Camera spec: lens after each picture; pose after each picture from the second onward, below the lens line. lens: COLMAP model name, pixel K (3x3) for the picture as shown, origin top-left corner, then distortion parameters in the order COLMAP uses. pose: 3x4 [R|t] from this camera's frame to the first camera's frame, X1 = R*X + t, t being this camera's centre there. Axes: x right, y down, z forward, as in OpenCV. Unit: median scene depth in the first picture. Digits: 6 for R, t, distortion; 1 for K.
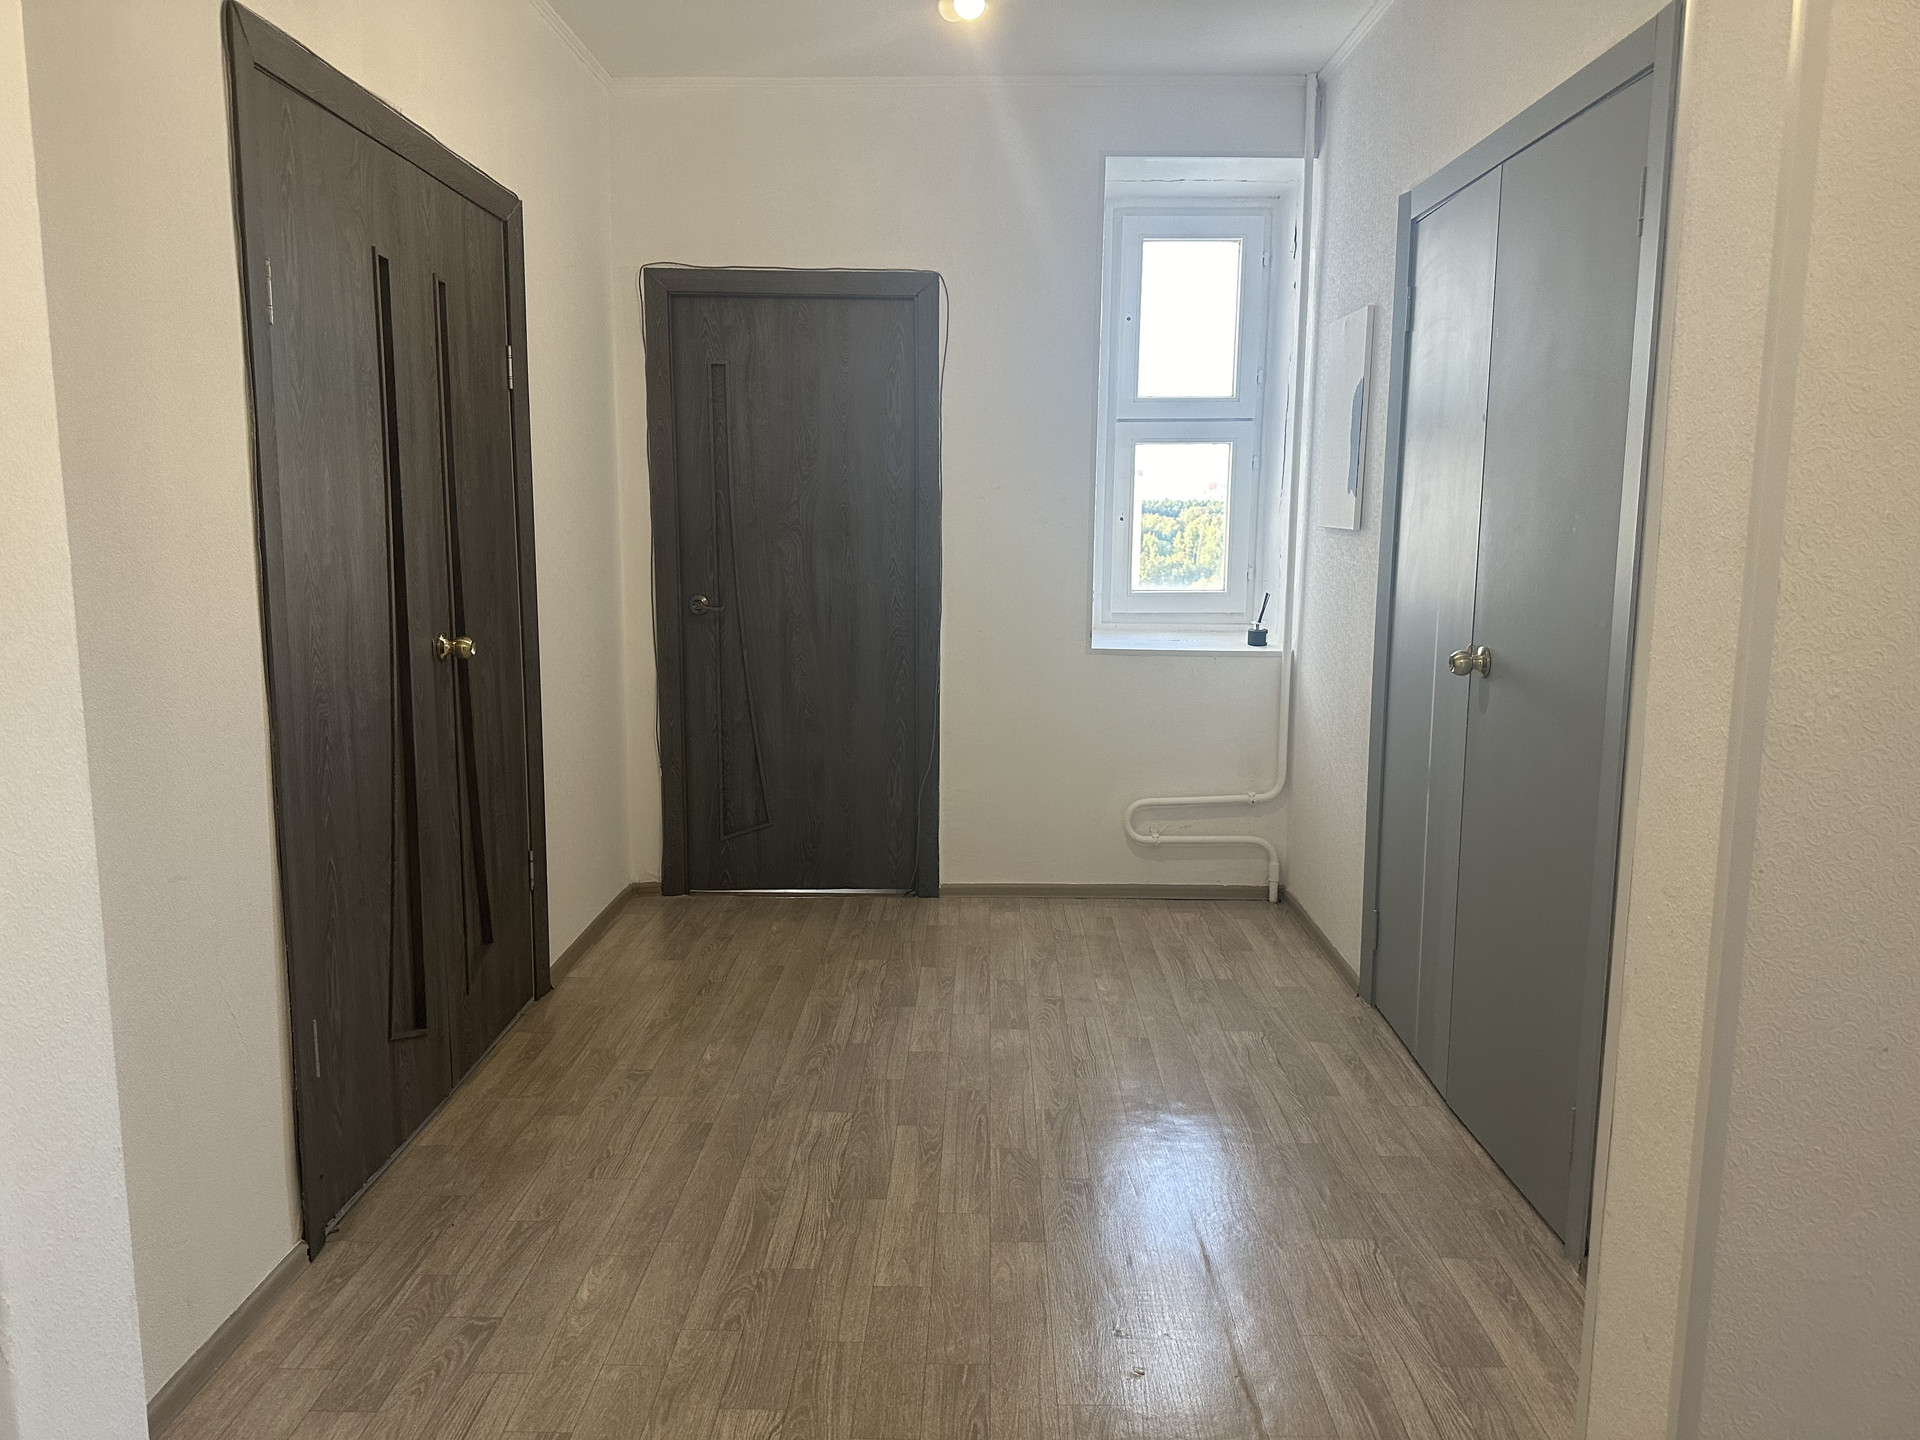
lens RADIAL K [[1350.5, 0, 972.1], [0, 1350.5, 717.3], [0, 0, 1]] dist [-0.002169, -0.001766]
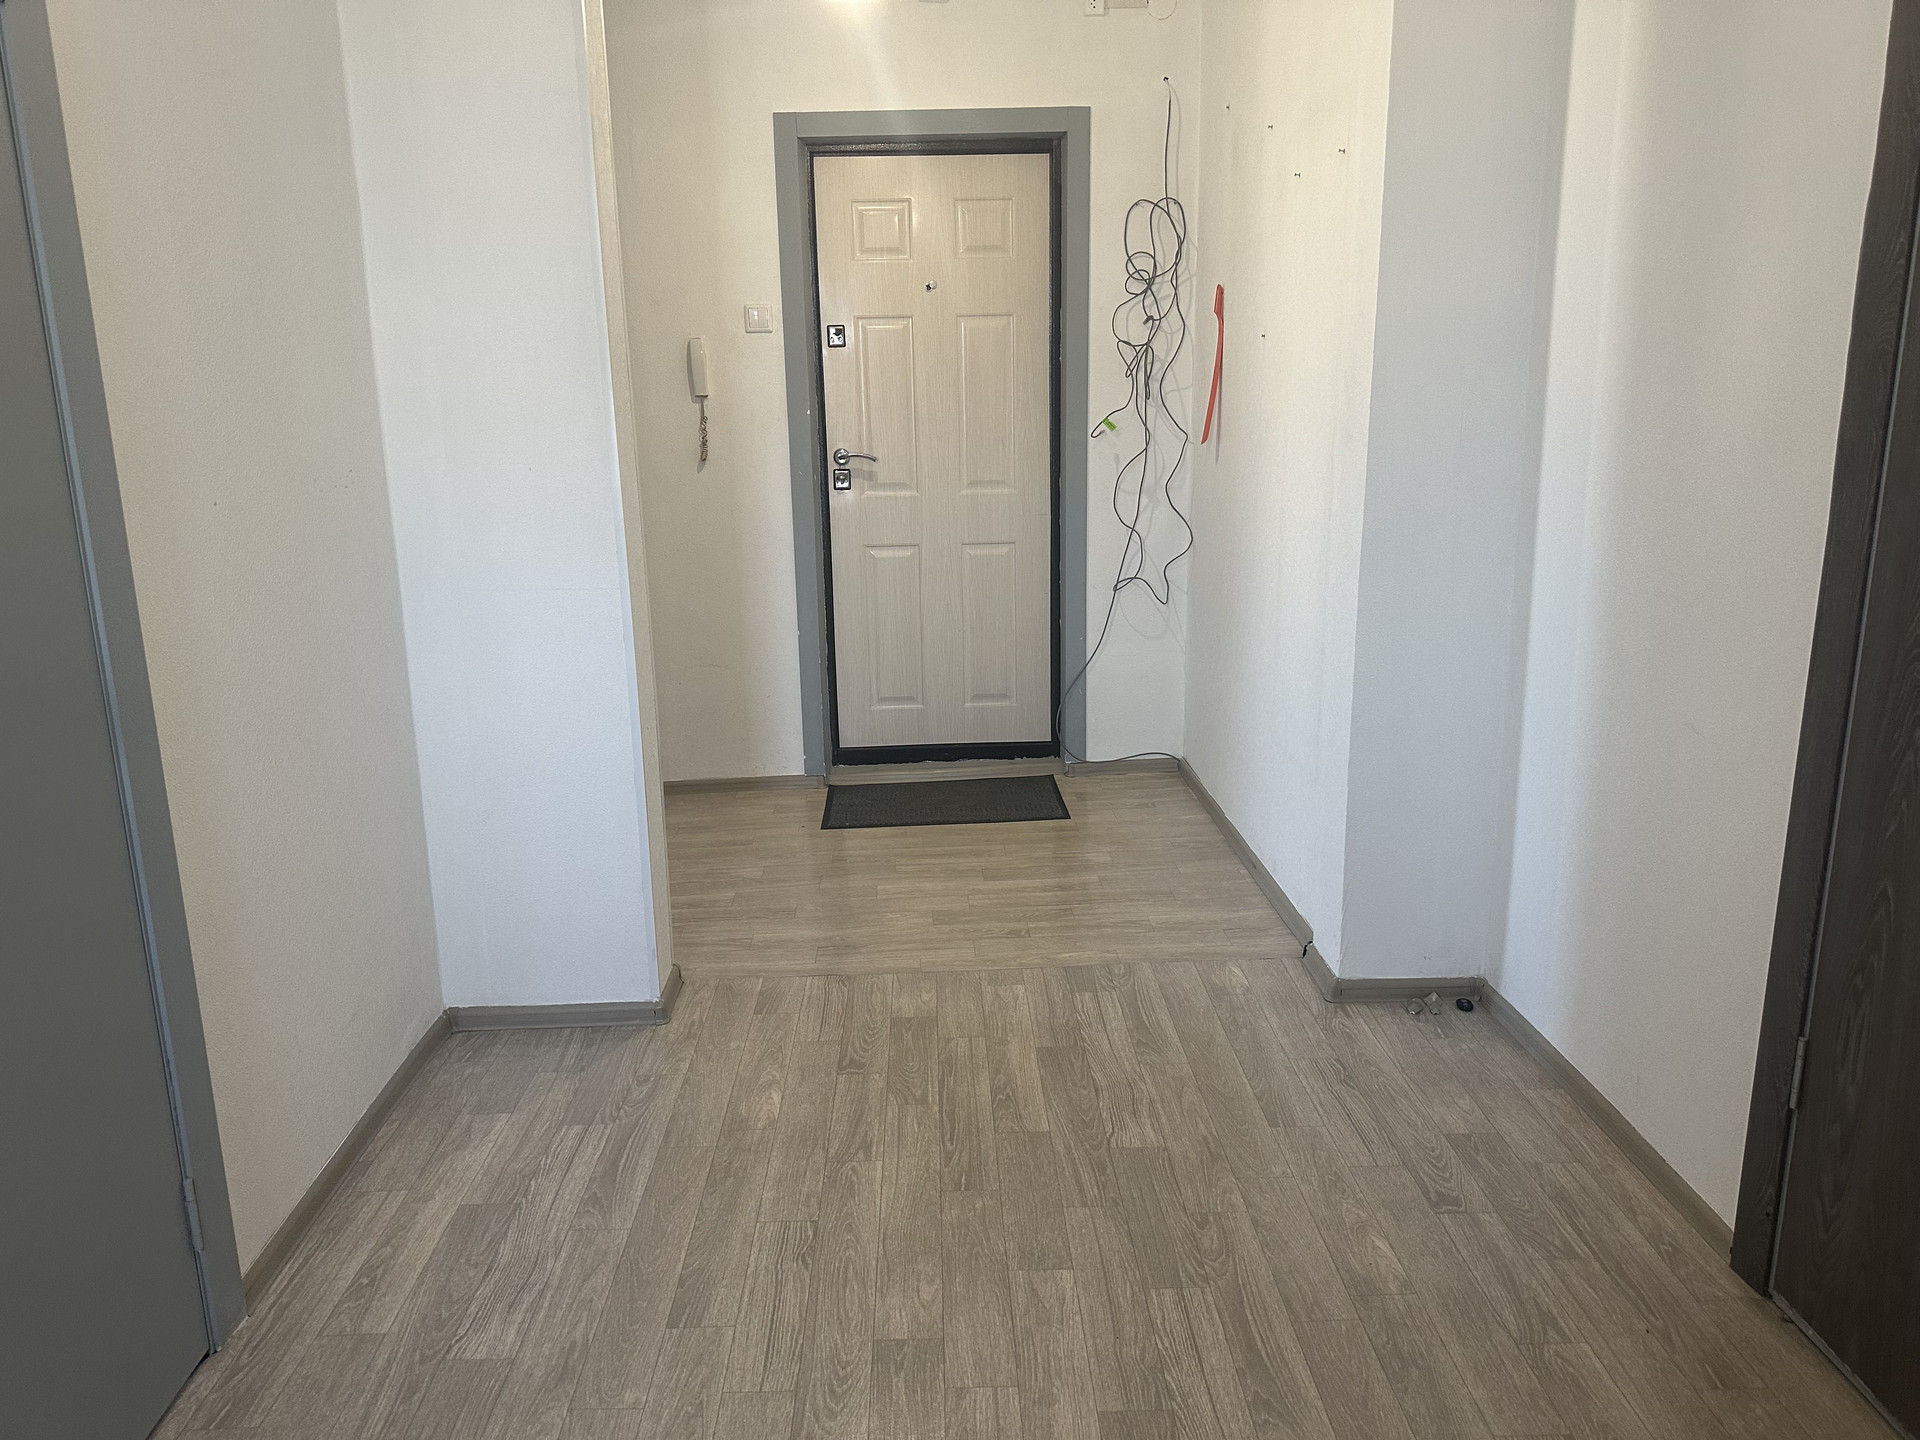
lens RADIAL K [[1350.5, 0, 979.5], [0, 1350.5, 719.5], [0, 0, 1]] dist [-0.002169, -0.001766]
pose [[-0.998564, 0.025002, -0.047378, 0.022213], [0.005231, 0.925692, 0.378242, -0.257258], [0.053314, 0.377451, -0.924493, 1.708104]]
